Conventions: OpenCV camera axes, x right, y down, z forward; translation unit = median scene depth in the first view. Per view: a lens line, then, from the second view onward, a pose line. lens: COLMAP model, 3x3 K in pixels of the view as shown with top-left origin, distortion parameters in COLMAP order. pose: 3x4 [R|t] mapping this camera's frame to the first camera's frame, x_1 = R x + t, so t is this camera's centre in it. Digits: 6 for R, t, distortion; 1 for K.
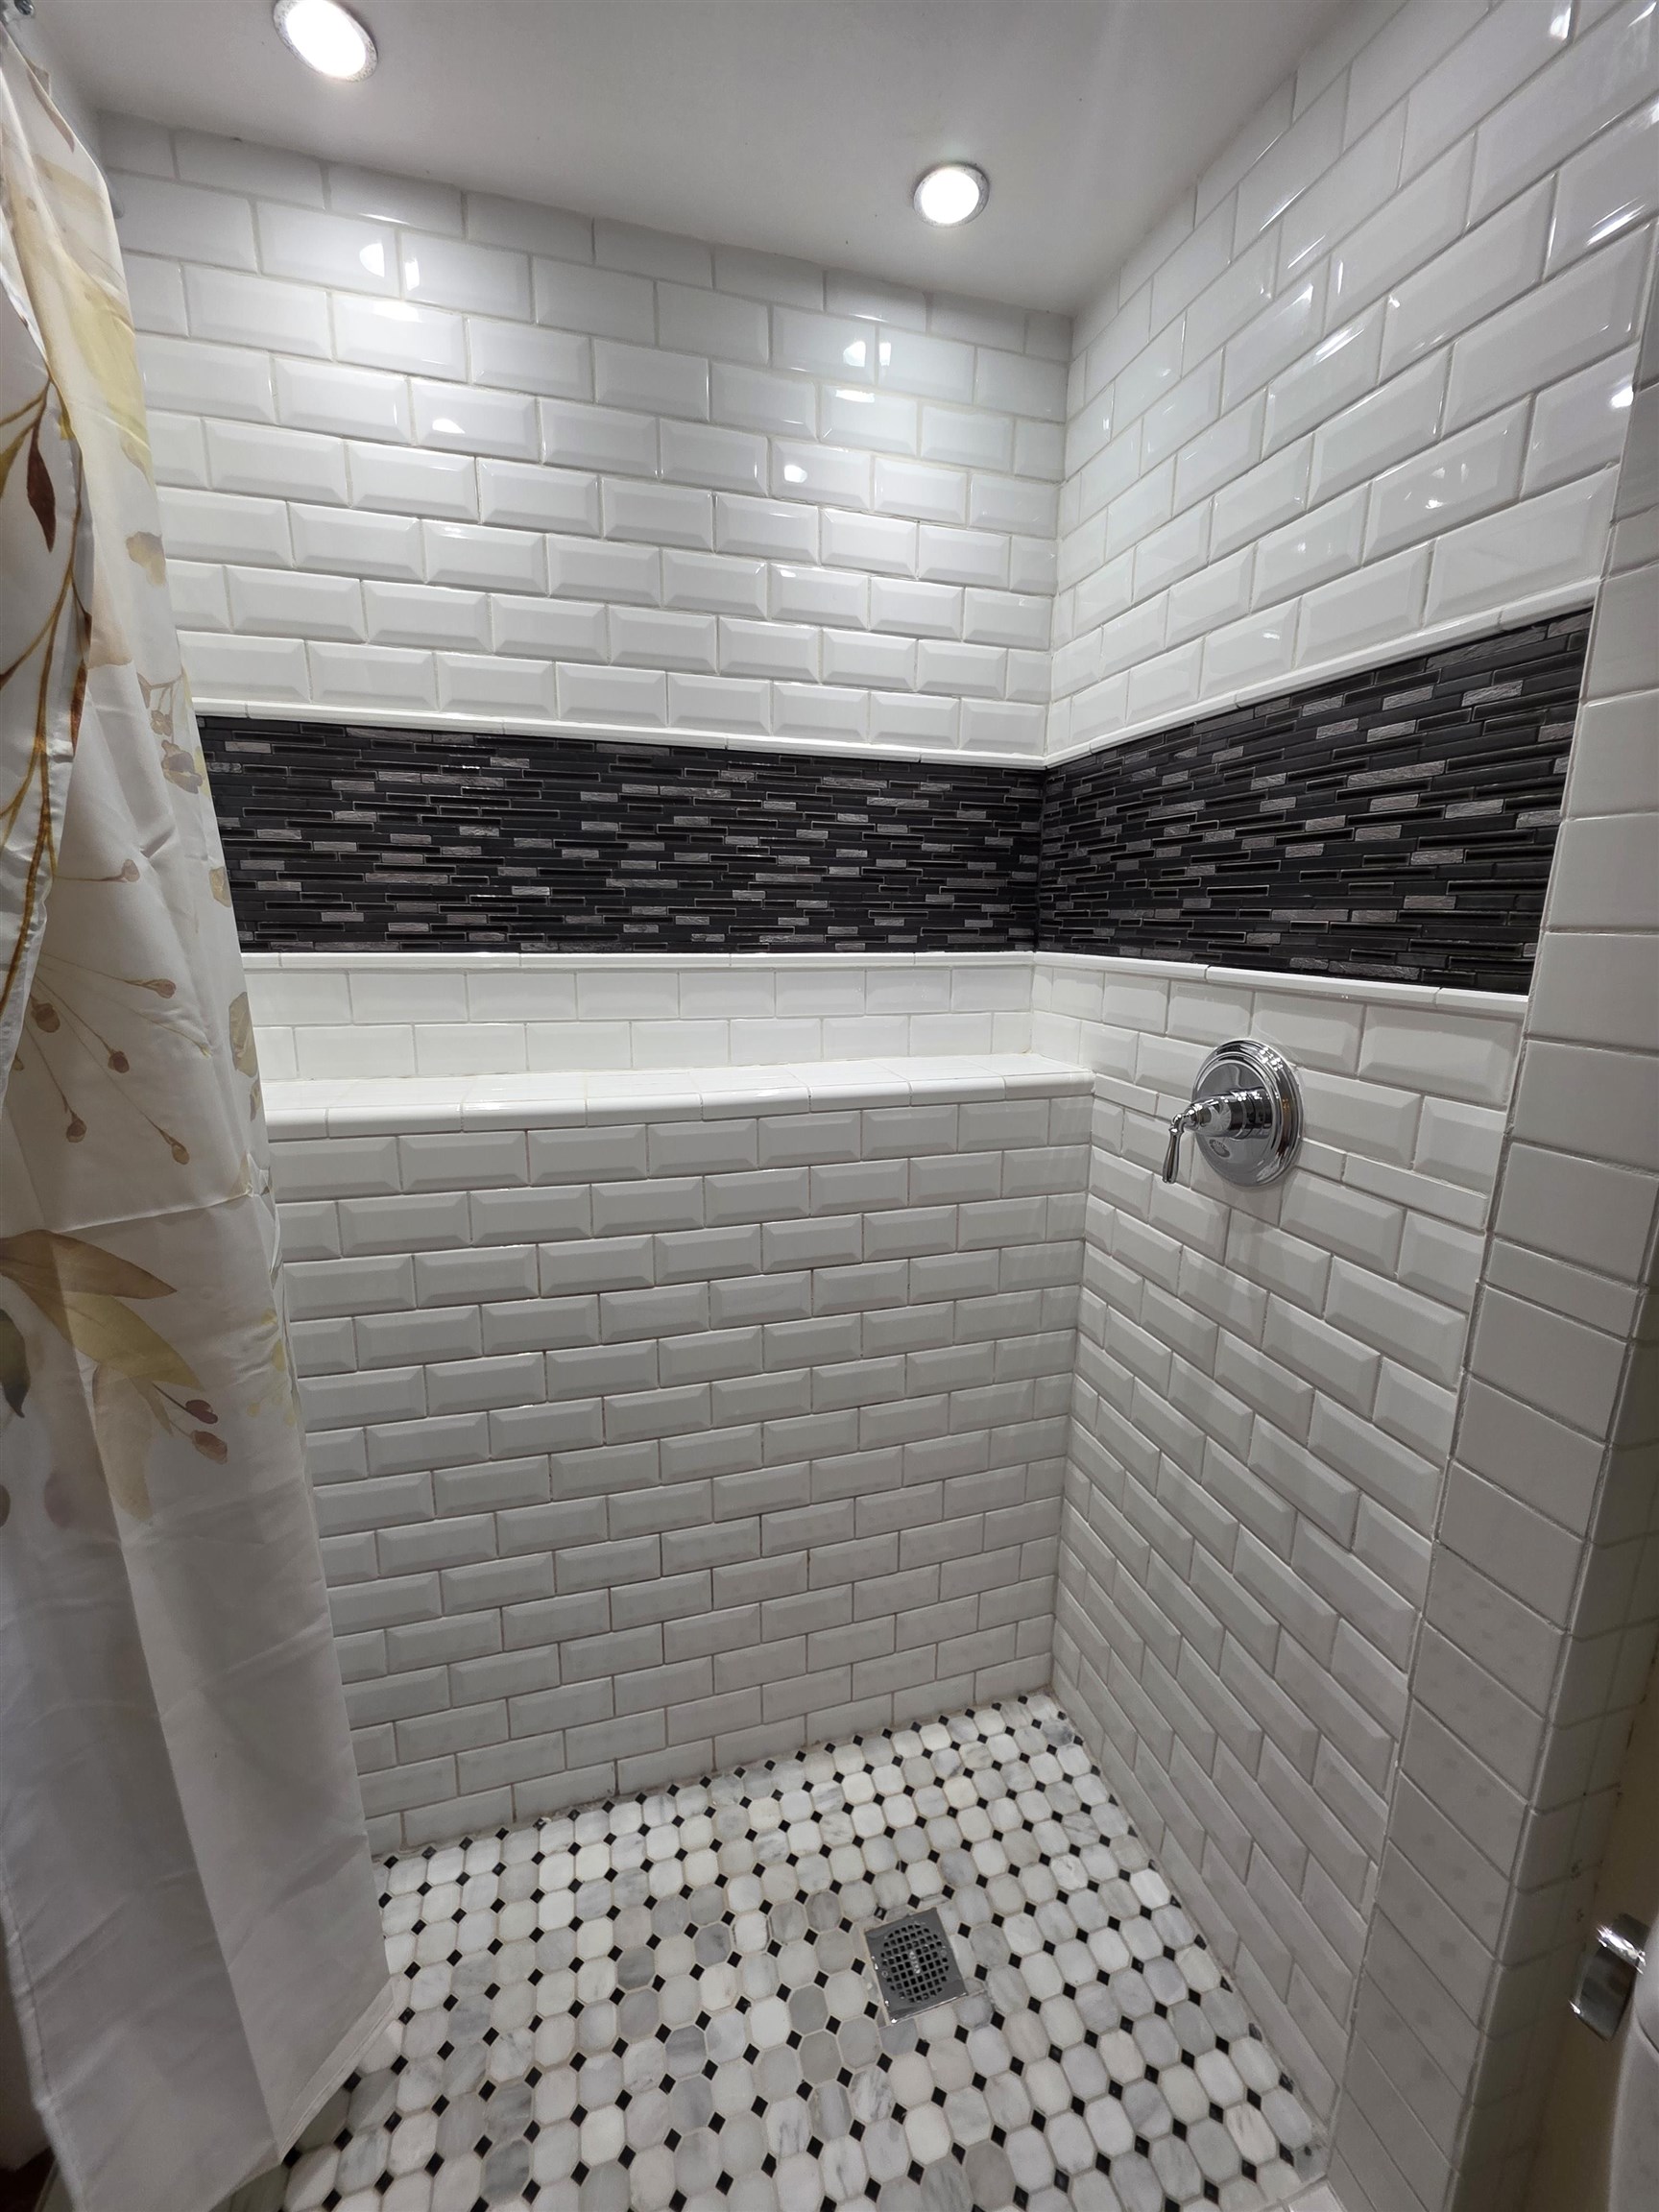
lens RADIAL K [[881.7, 0, 829.5], [0, 881.7, 1103.7], [0, 0, 1]] dist [0.001800, 0.000347]
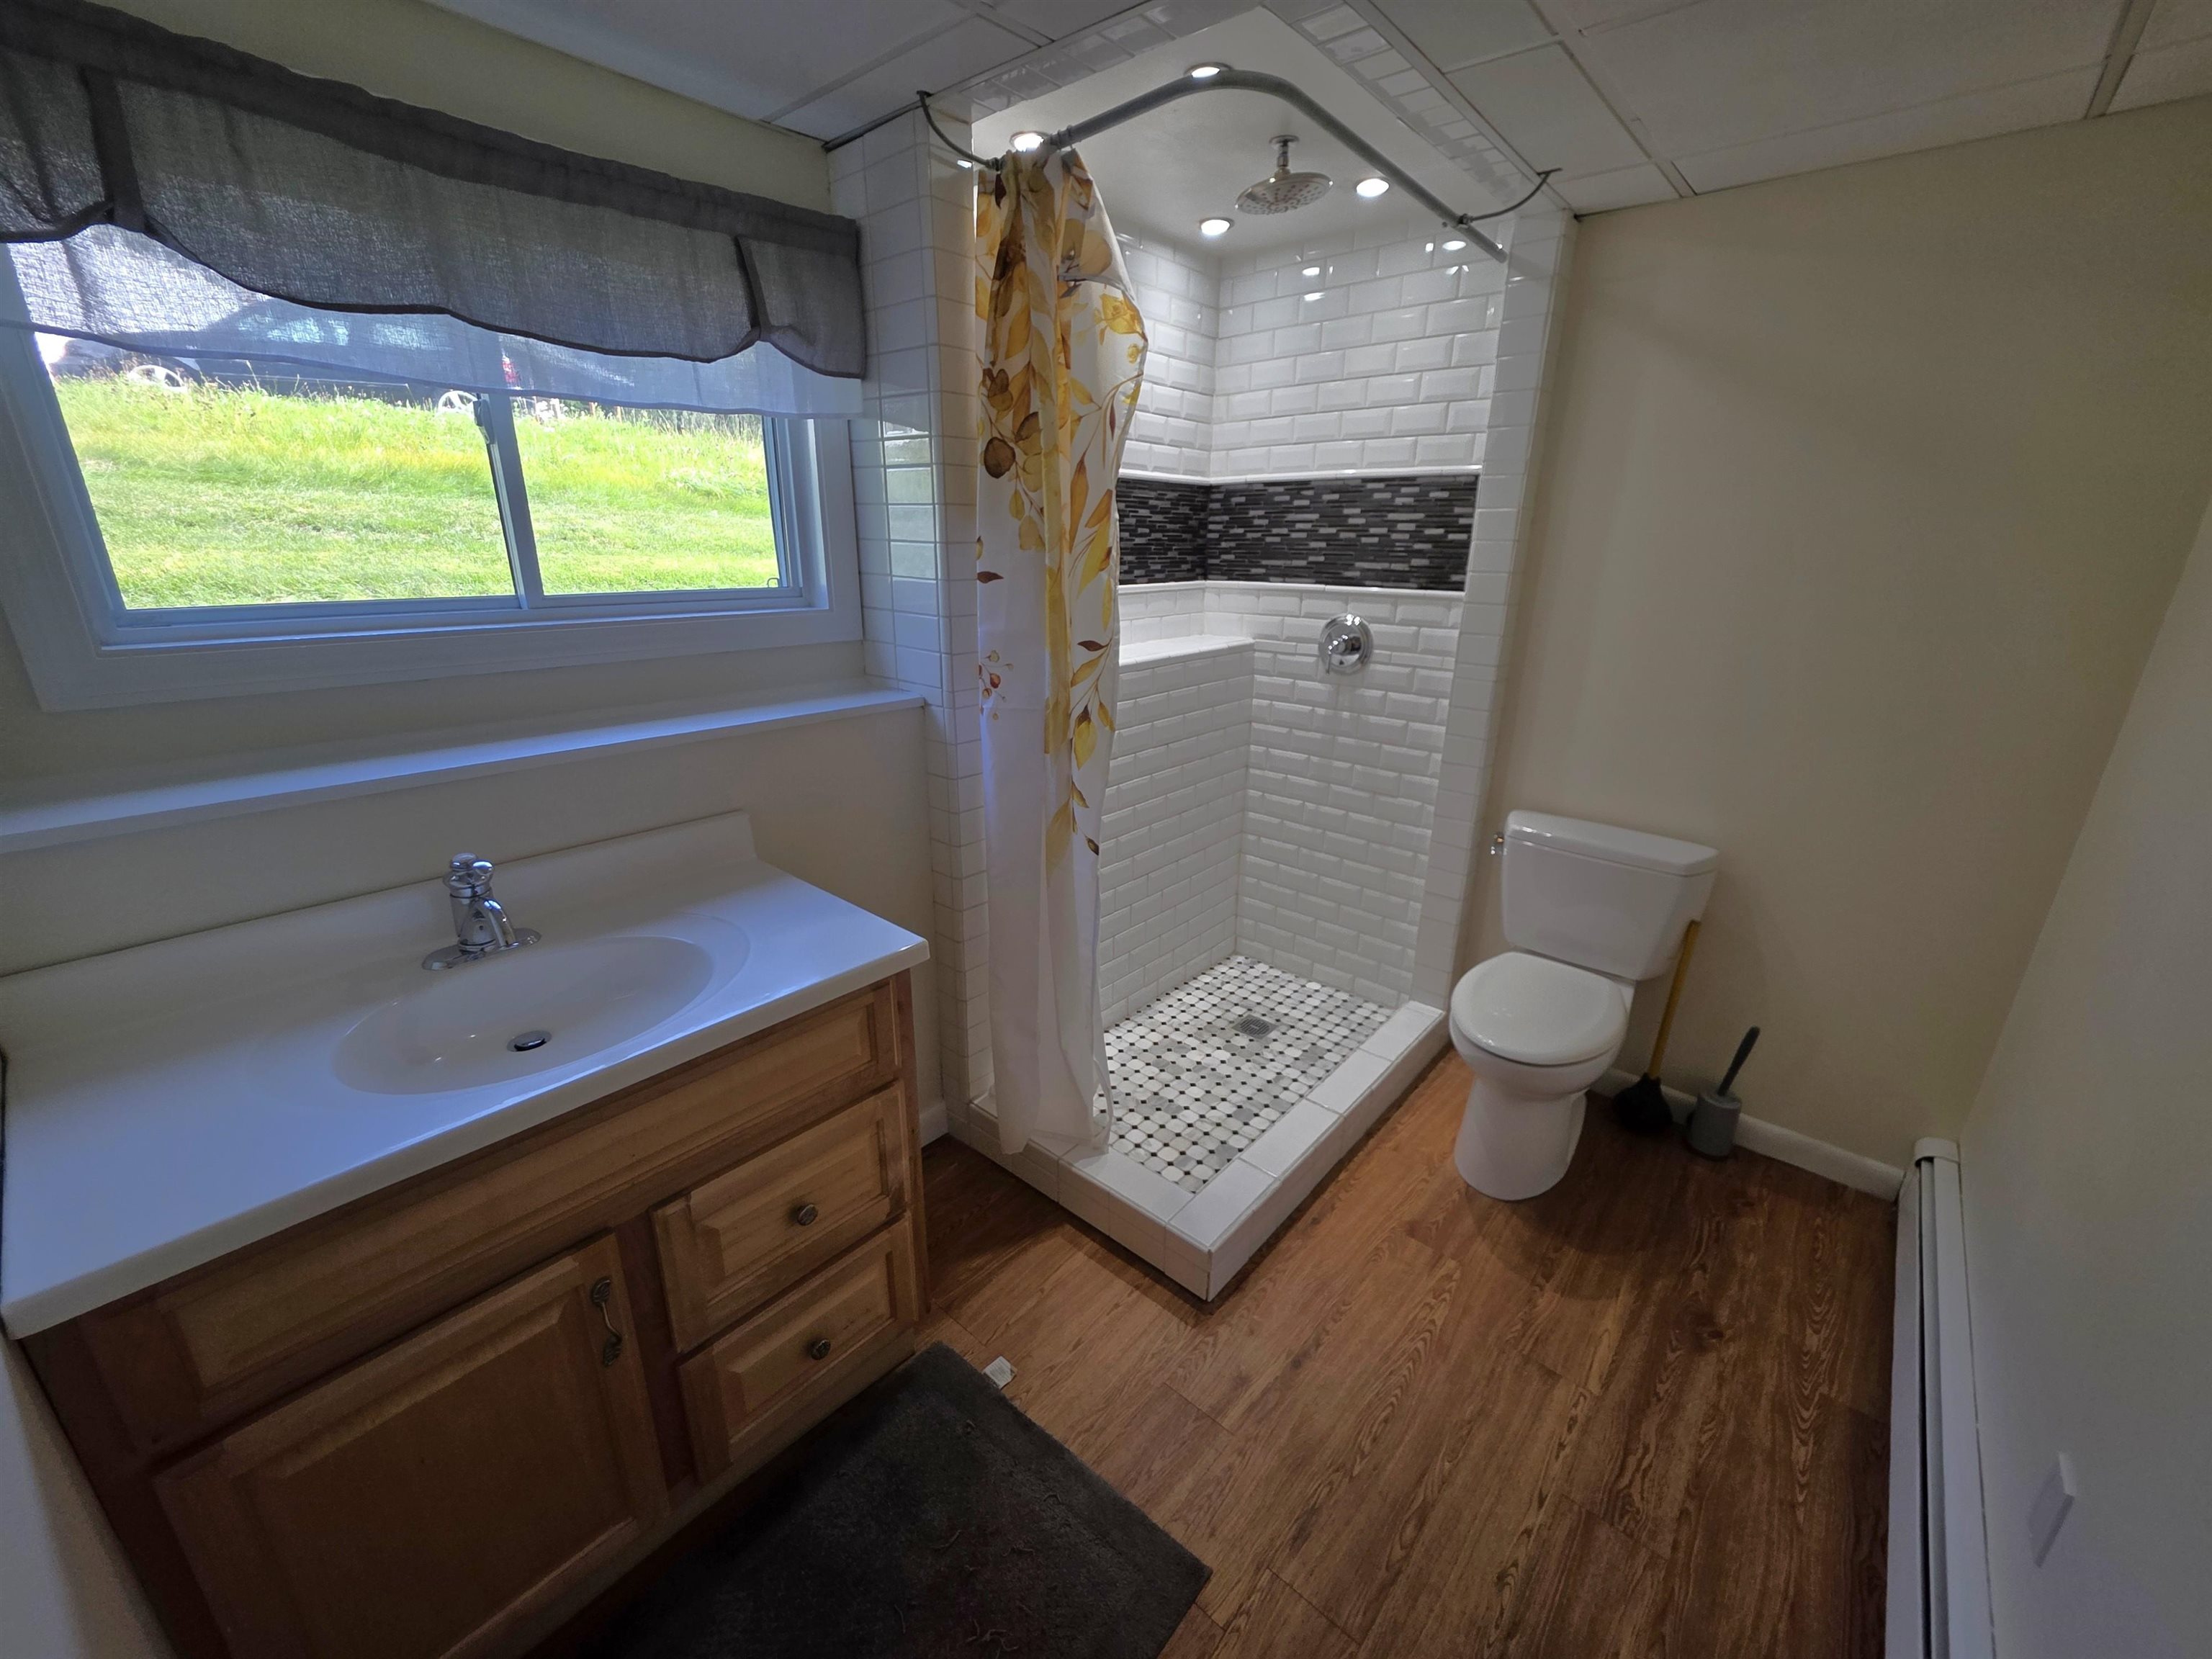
lens RADIAL K [[881.7, 0, 1095.2], [0, 881.7, 838.9], [0, 0, 1]] dist [0.001800, 0.000347]
pose [[0.845156, -0.175317, 0.504950, -1.293616], [0.113416, 0.981989, 0.151113, 0.080299], [-0.522348, -0.070445, 0.849818, -0.695406]]
